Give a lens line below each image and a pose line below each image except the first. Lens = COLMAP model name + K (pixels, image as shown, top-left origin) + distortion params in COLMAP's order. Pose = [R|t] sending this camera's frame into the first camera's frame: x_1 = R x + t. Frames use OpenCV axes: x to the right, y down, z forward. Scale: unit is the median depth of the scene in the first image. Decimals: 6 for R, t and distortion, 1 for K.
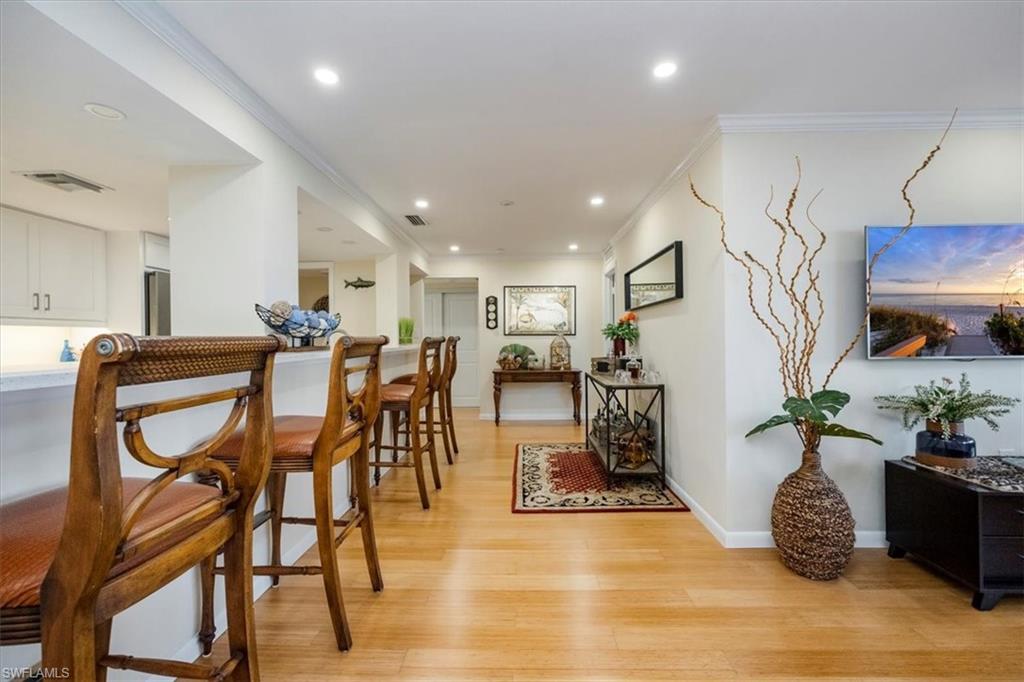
lens RADIAL K [[426.7, 0, 510.9], [0, 426.7, 338.1], [0, 0, 1]] dist [-0.002935, -0.000105]
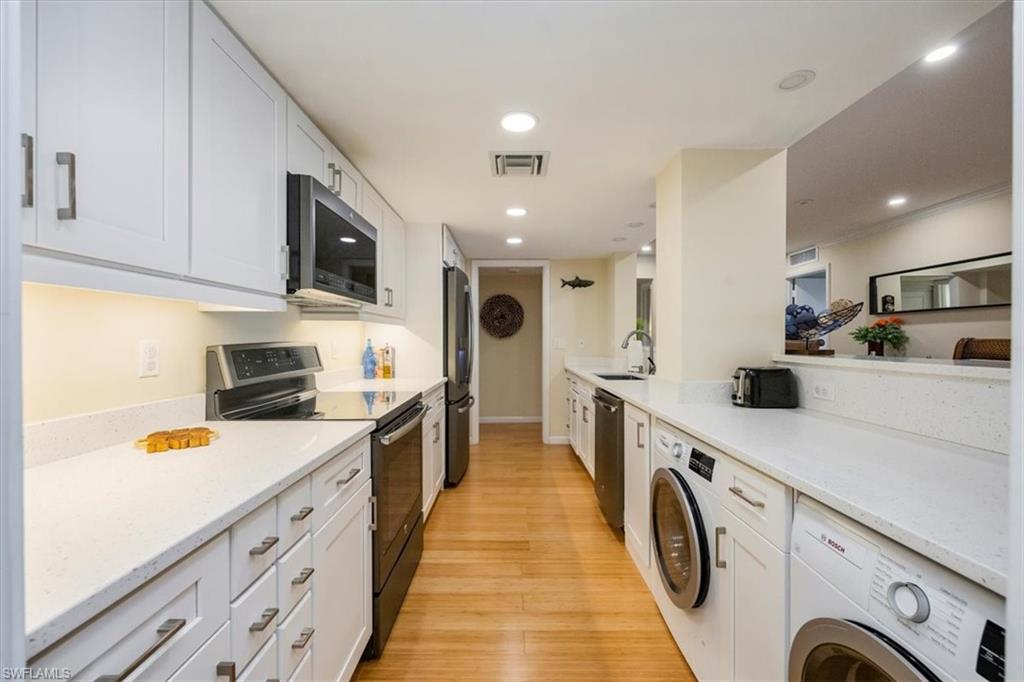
lens RADIAL K [[423.9, 0, 512.8], [0, 423.9, 345.8], [0, 0, 1]] dist [-0.005412, 0.000214]
pose [[0.999245, 0.003664, 0.038671, -0.497762], [-0.004055, 0.999941, 0.010034, 0.005572], [-0.038632, -0.010183, 0.999202, 0.039204]]
